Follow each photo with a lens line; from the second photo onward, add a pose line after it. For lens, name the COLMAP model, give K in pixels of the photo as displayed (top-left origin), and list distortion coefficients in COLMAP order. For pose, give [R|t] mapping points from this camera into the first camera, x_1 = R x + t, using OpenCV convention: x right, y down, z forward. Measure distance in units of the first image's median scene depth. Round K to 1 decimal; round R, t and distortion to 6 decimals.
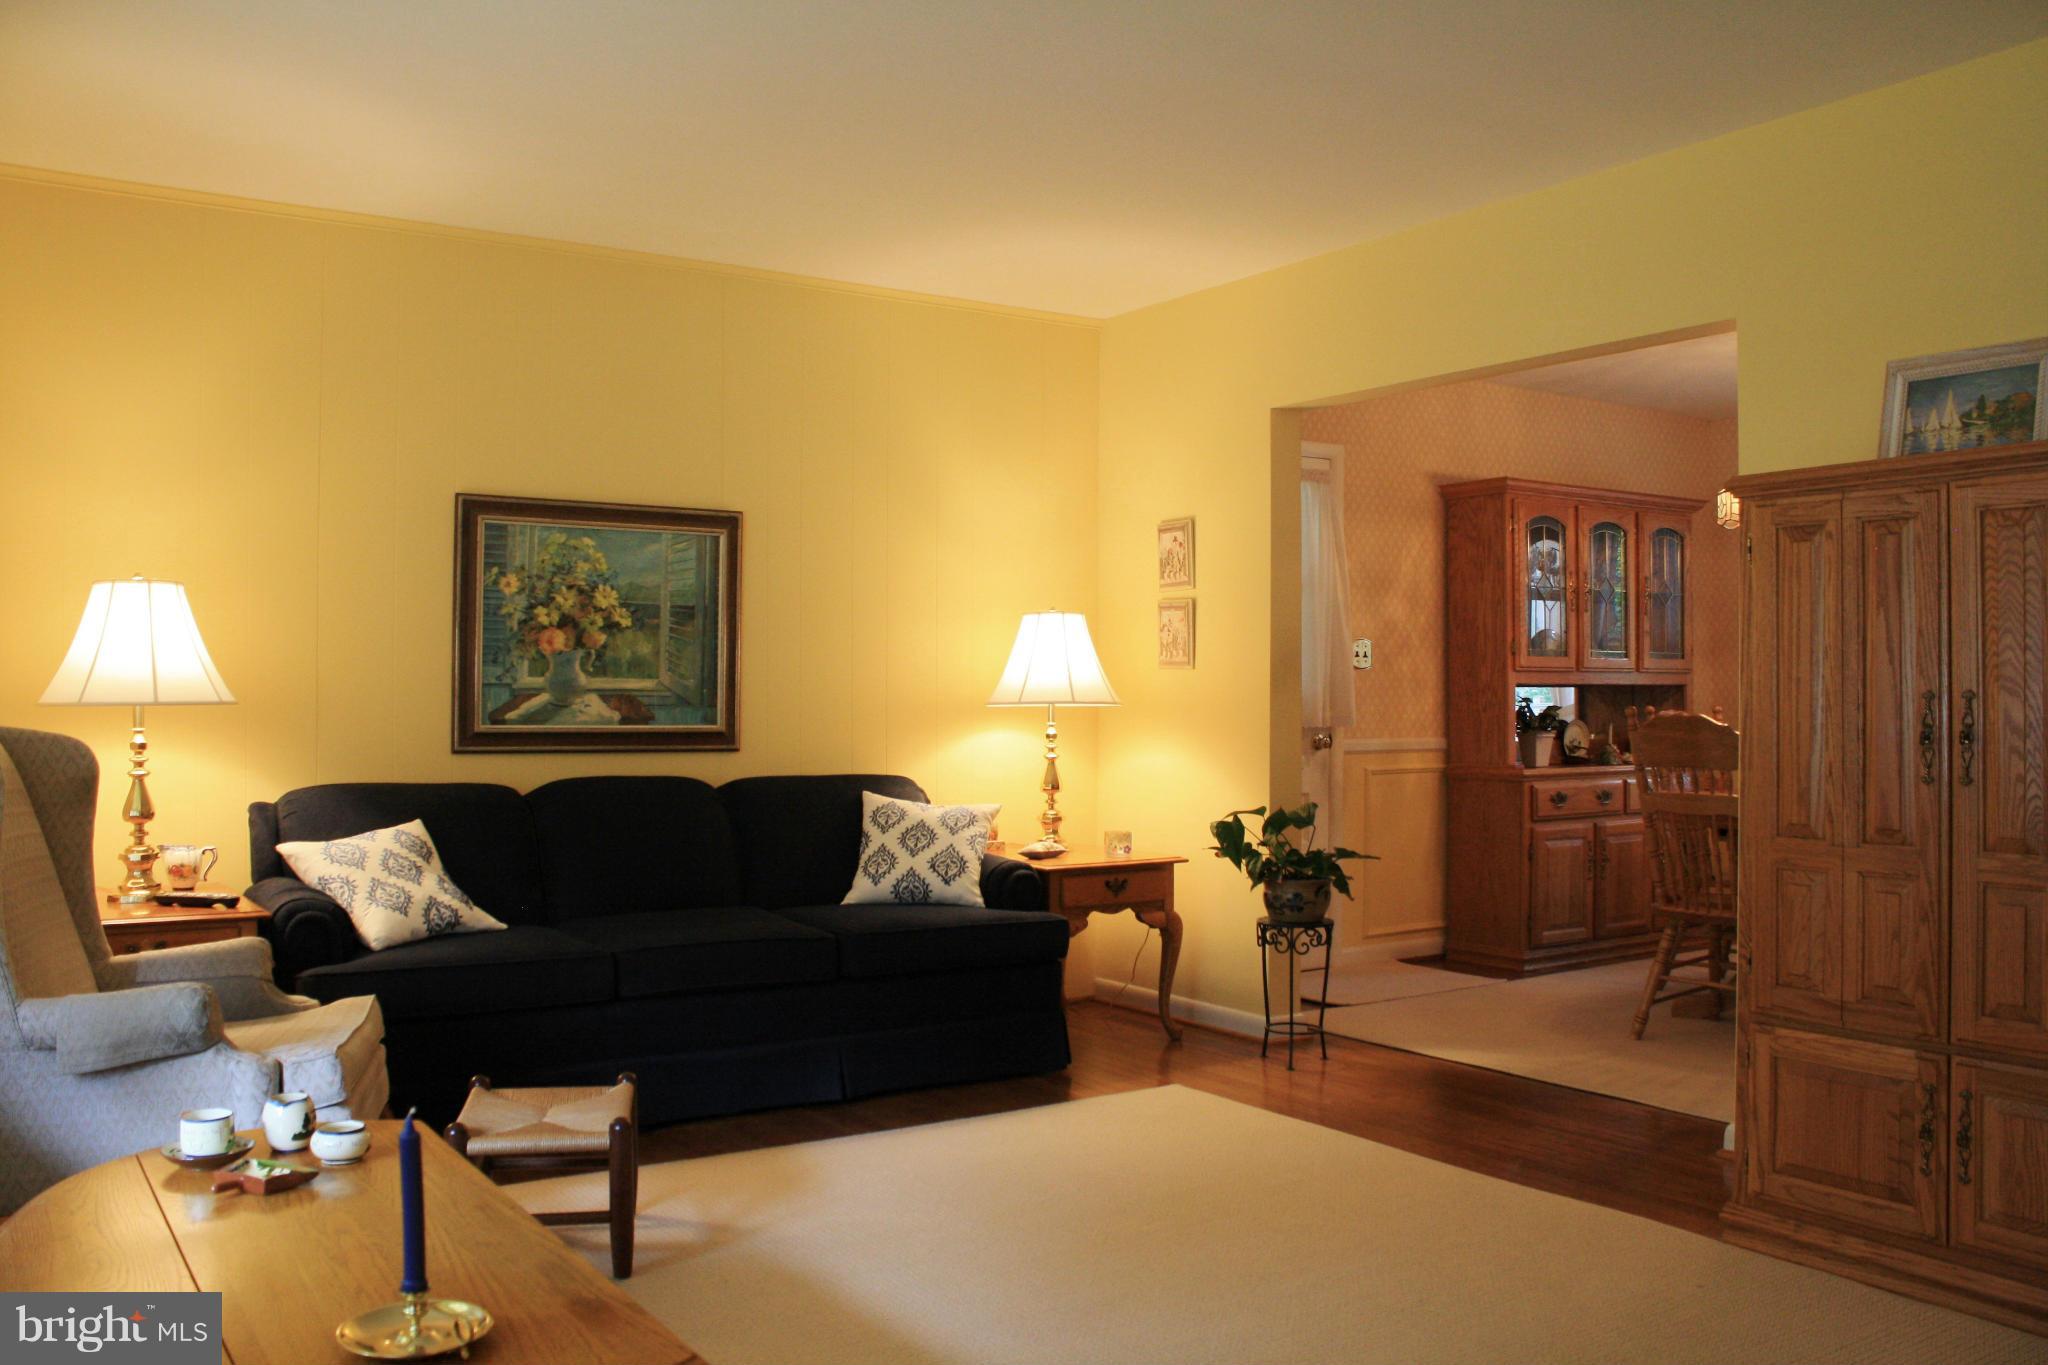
lens RADIAL K [[1714.9, 0, 1025.3], [0, 1714.9, 700.8], [0, 0, 1]] dist [-0.170869, 0.156165]
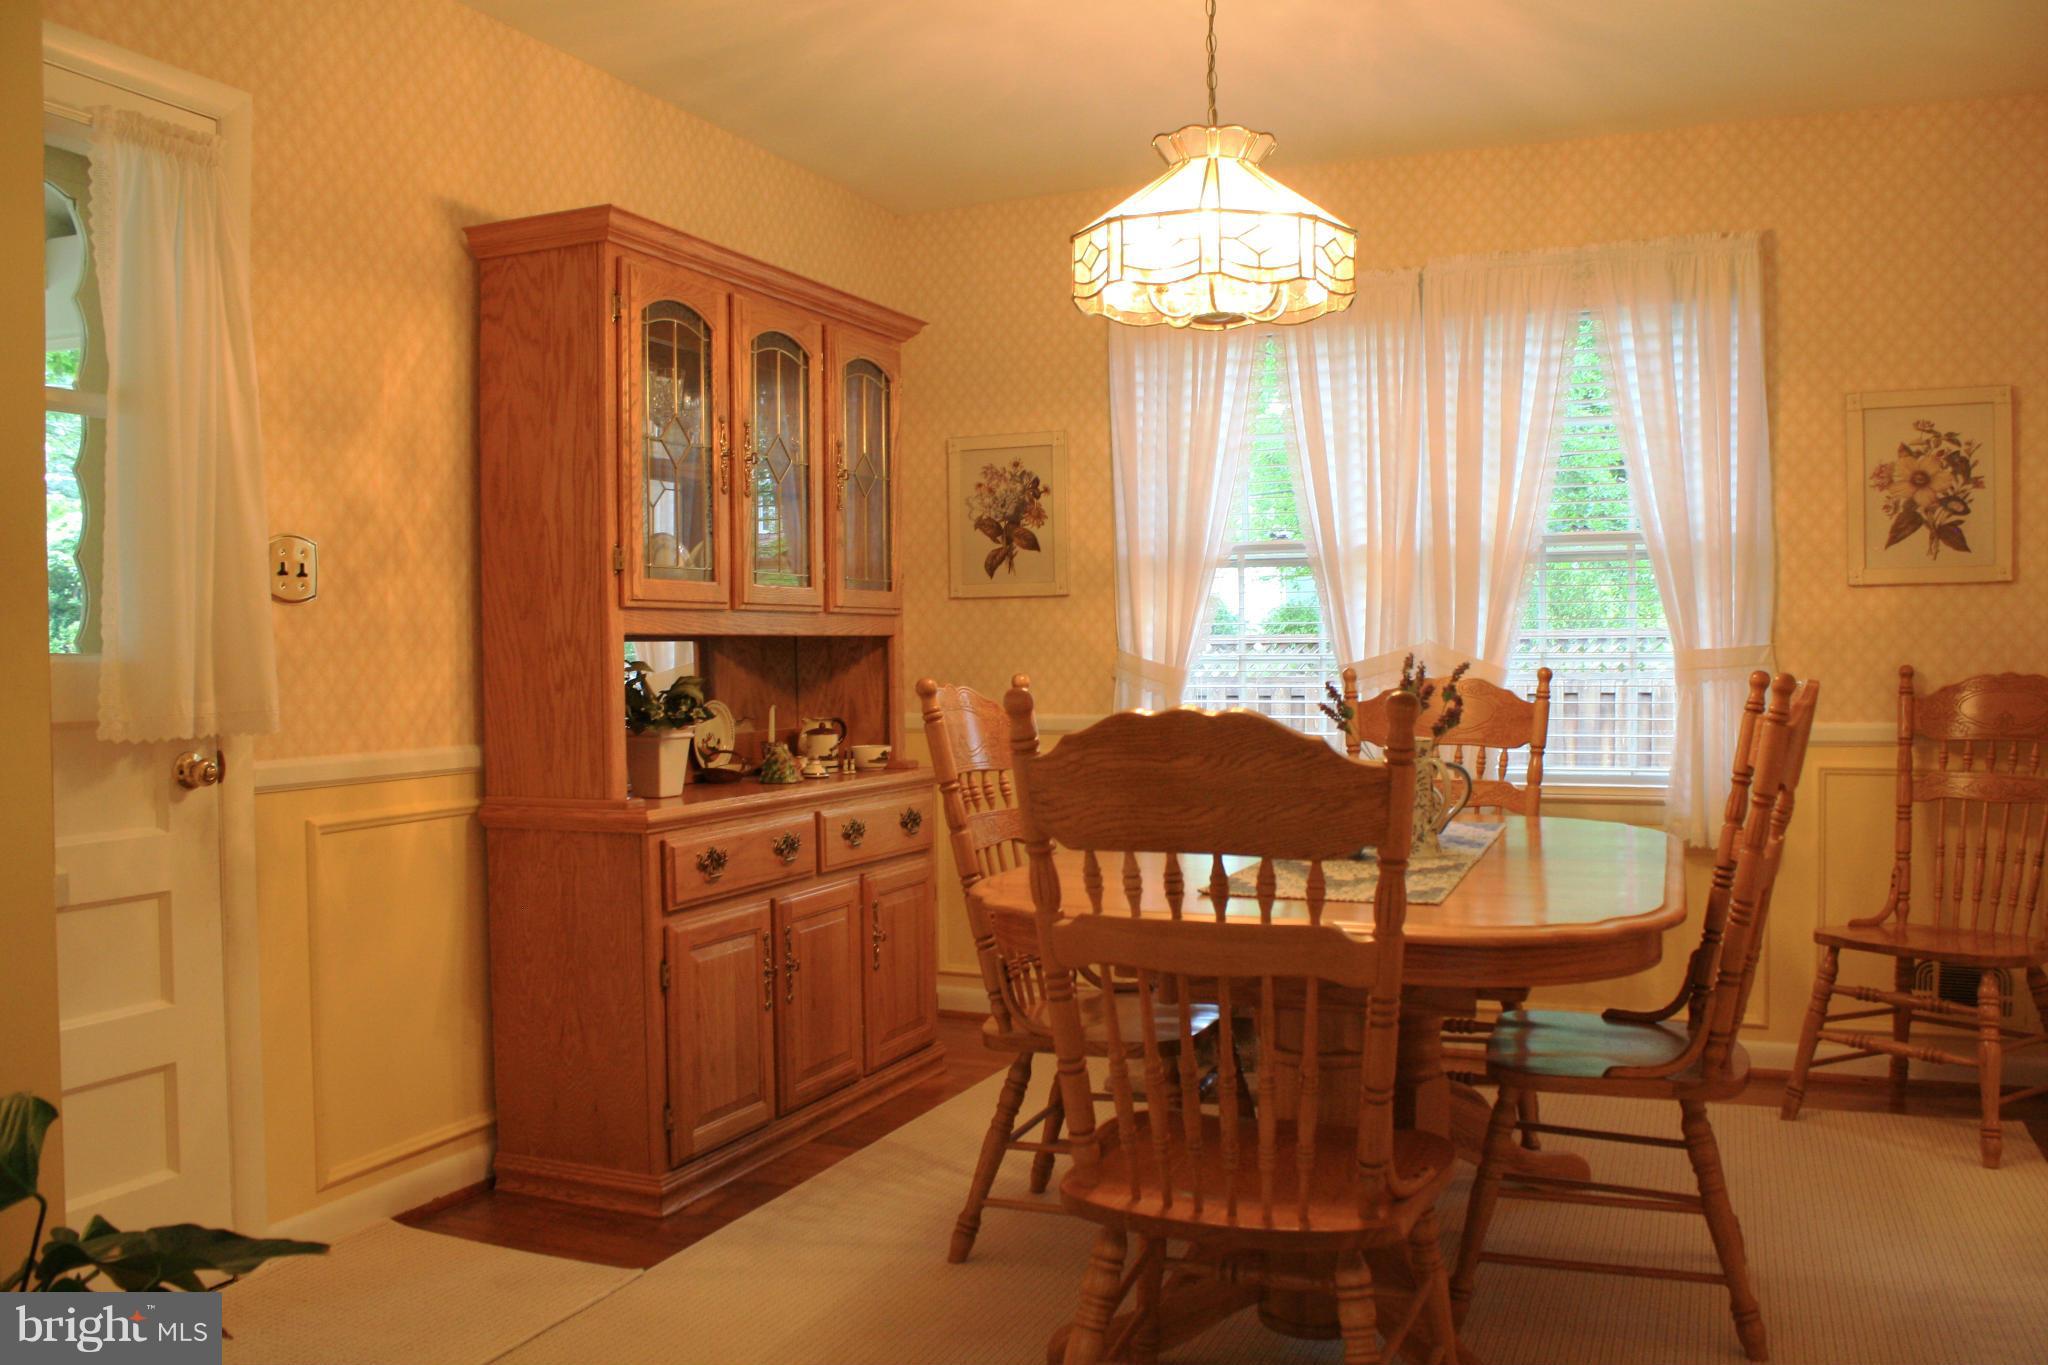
lens RADIAL K [[1737.5, 0, 1027.4], [0, 1737.5, 709.5], [0, 0, 1]] dist [-0.170906, 0.169342]
pose [[0.835686, -0.023439, 0.548706, 0.116880], [0.006341, 0.999434, 0.033036, -0.004028], [-0.549170, -0.024129, 0.835362, 0.535221]]
